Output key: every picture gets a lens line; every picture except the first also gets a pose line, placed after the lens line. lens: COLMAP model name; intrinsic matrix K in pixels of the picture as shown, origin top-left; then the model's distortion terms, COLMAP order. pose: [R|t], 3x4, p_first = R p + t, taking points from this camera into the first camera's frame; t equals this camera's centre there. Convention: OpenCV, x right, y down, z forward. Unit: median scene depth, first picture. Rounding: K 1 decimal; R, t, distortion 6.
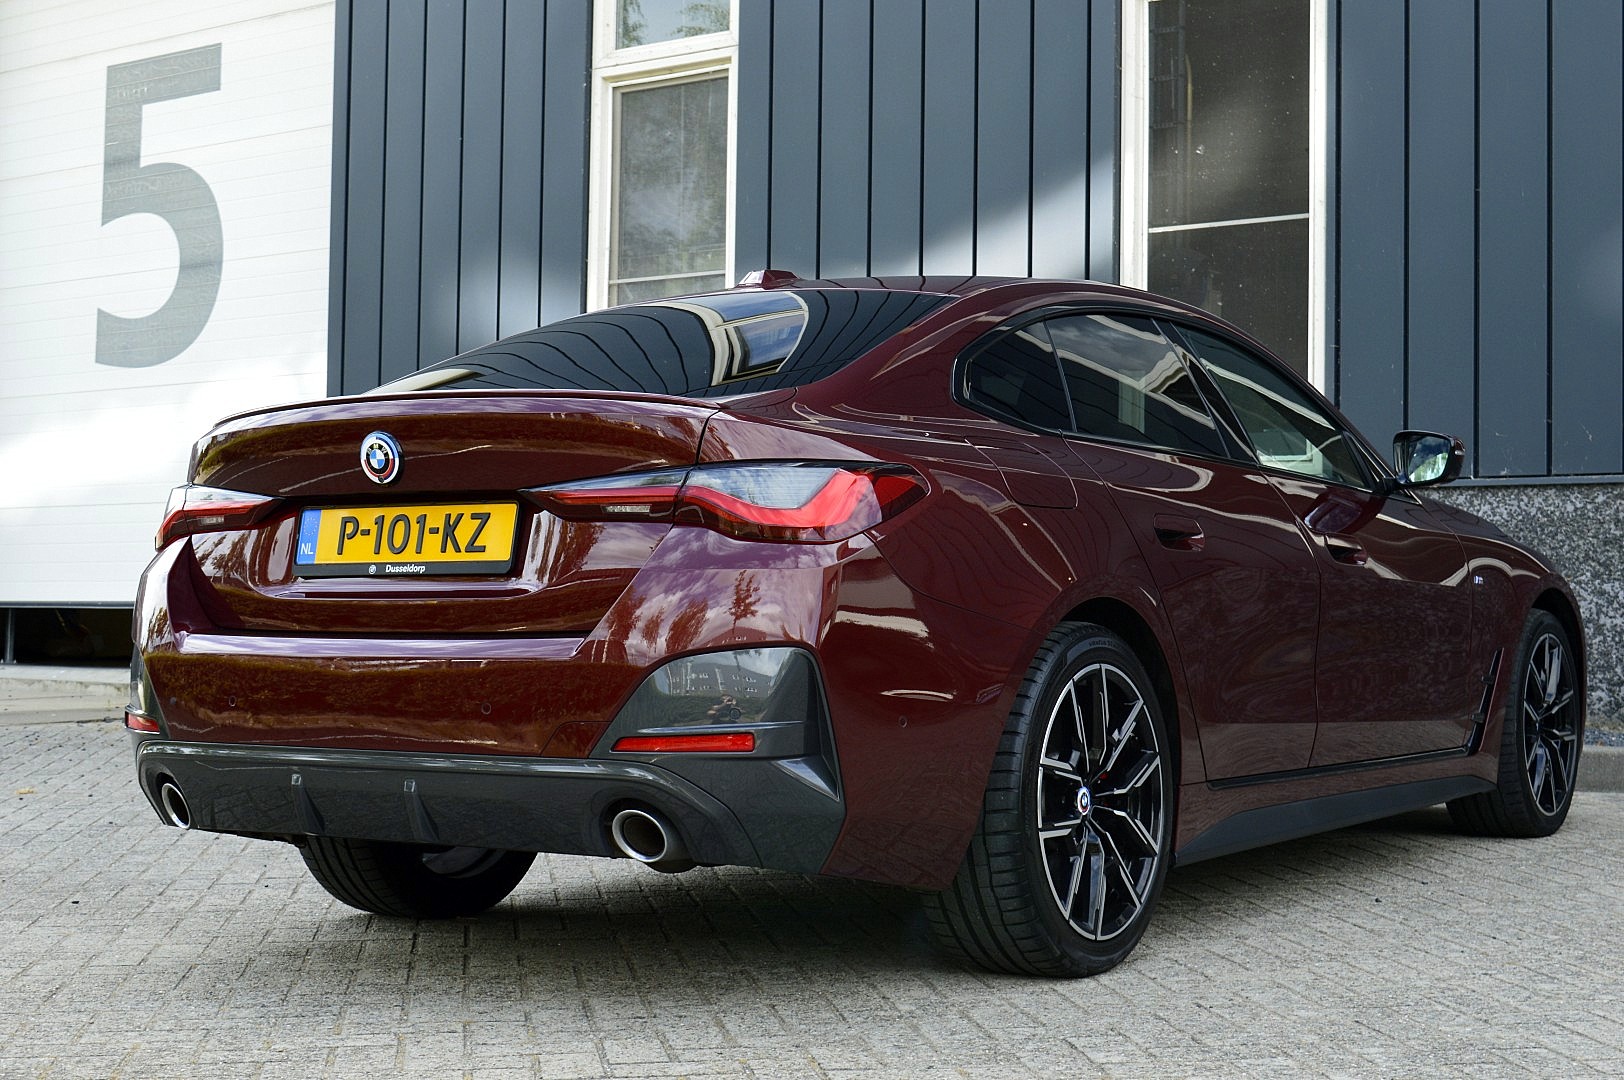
lens RADIAL K [[2394.0, 0, 812.3], [0, 2394.0, 541.4], [0, 0, 1]] dist [-0.009301, 0.000000]
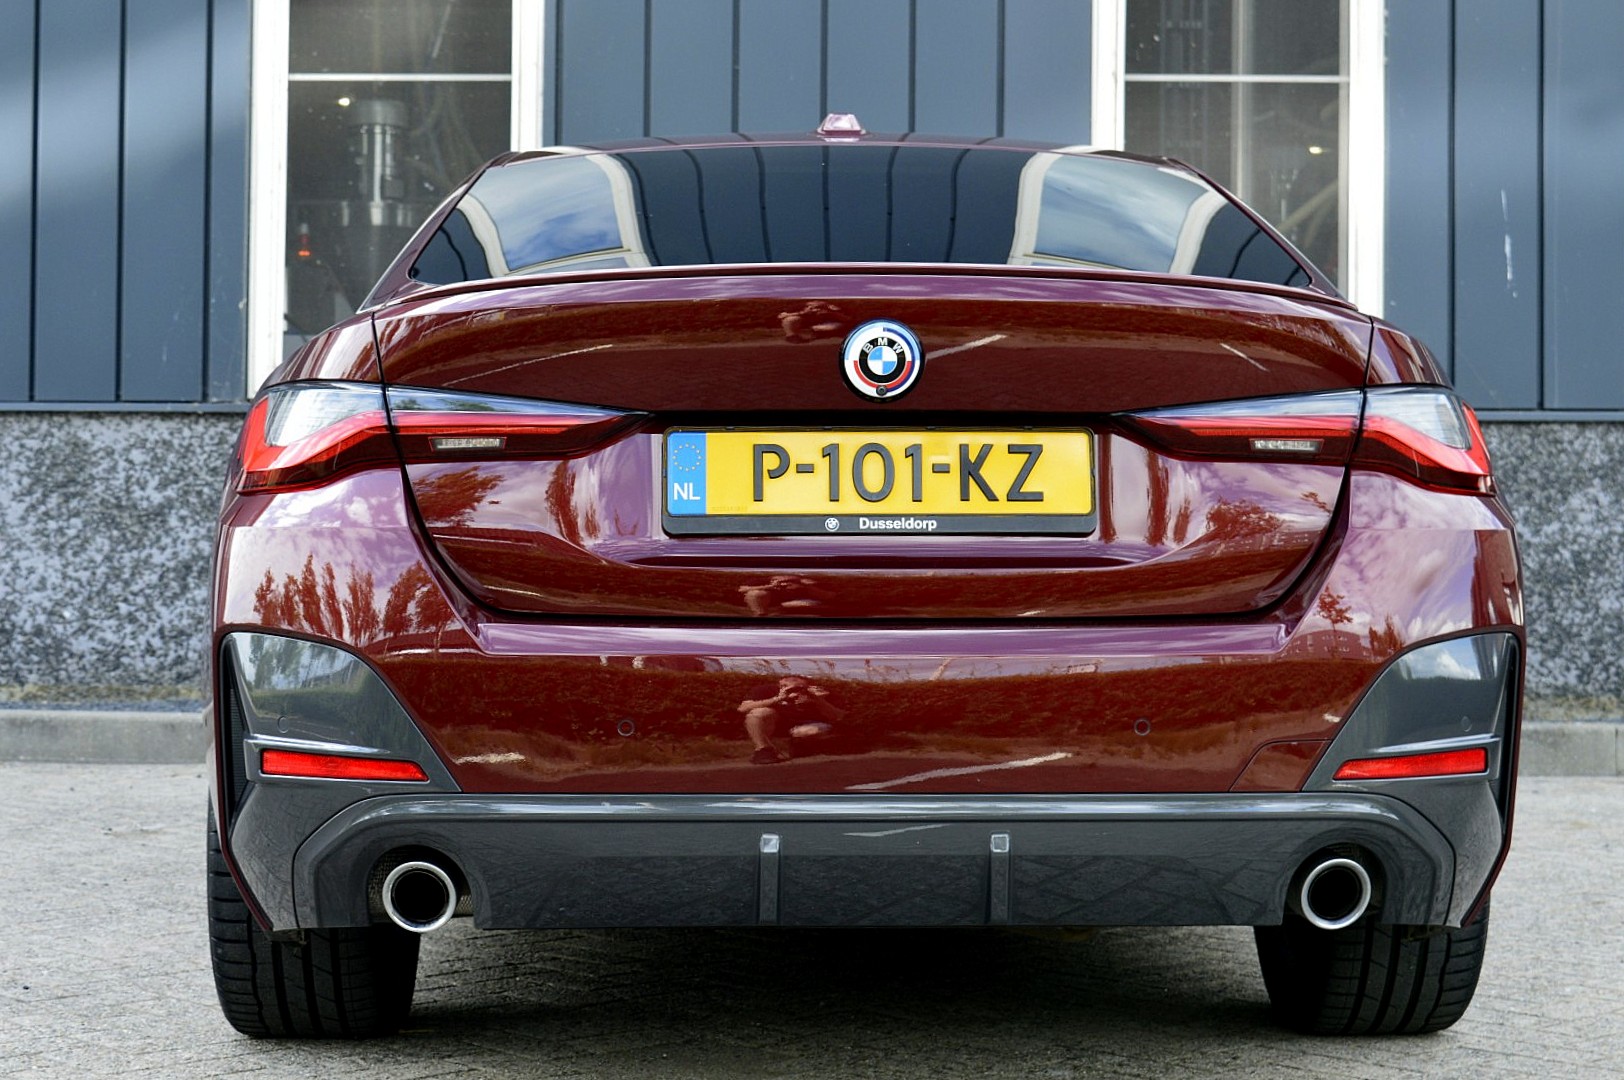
lens RADIAL K [[2940.5, 0, 812.1], [0, 2940.5, 540.8], [0, 0, 1]] dist [-0.008446, 0.000000]
pose [[0.827060, 0.005358, 0.562088, -0.659589], [-0.016927, 0.999738, 0.015377, 0.003853], [-0.561859, -0.022232, 0.826934, 0.325622]]
